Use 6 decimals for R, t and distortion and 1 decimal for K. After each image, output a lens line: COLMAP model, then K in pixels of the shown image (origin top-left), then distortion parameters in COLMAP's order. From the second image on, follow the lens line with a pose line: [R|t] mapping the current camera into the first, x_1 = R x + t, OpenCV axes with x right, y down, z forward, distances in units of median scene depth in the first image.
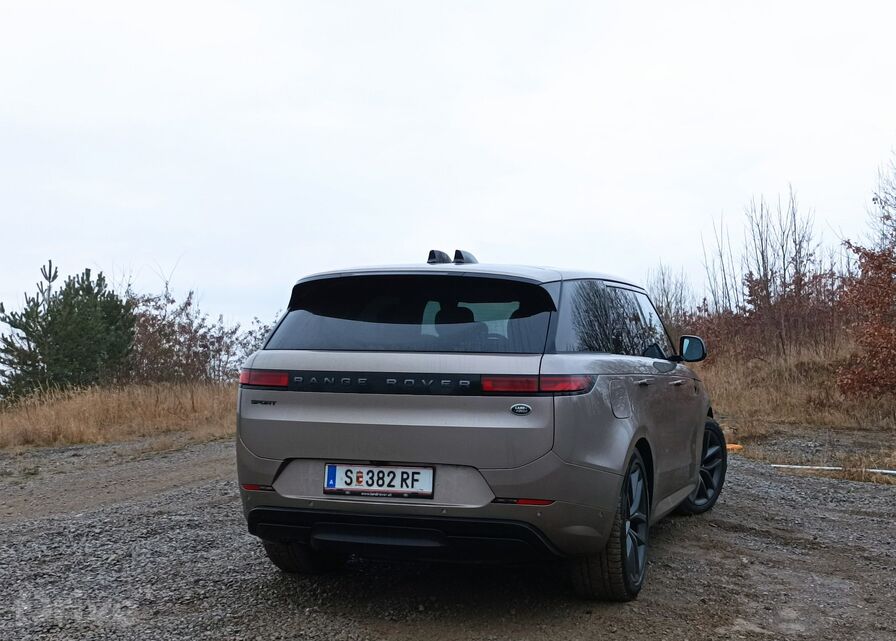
lens RADIAL K [[998.2, 0, 481.2], [0, 998.2, 307.4], [0, 0, 1]] dist [0.009157, 0.000000]
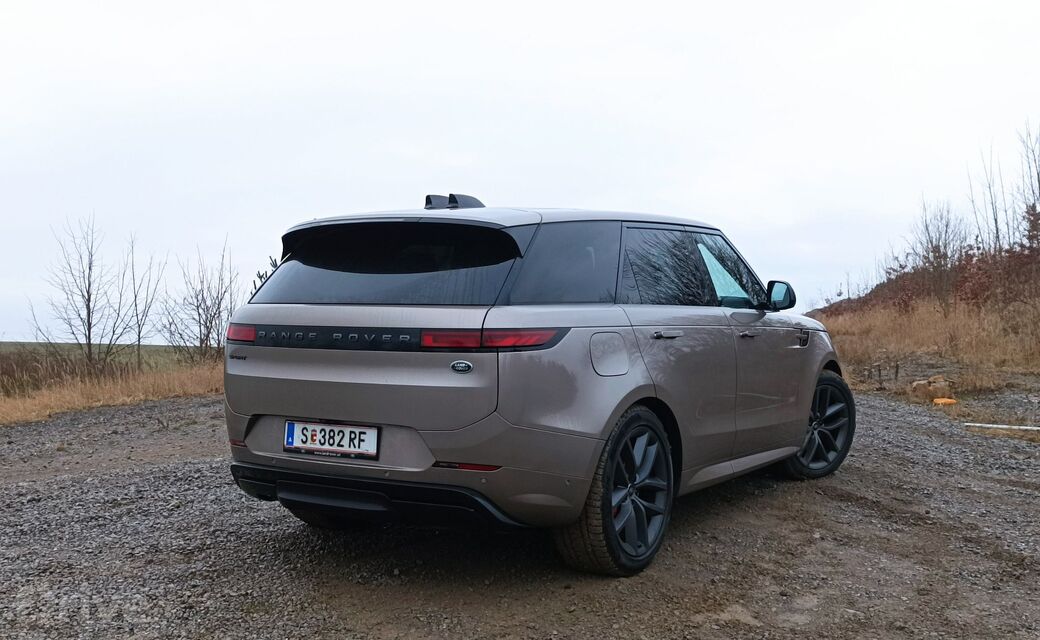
lens RADIAL K [[997.6, 0, 516.5], [0, 997.6, 317.1], [0, 0, 1]] dist [0.009370, 0.000000]
pose [[0.968816, -0.005757, -0.247715, 0.293551], [0.021614, 0.997883, 0.061341, 0.001740], [0.246838, -0.064782, 0.966889, 0.123208]]
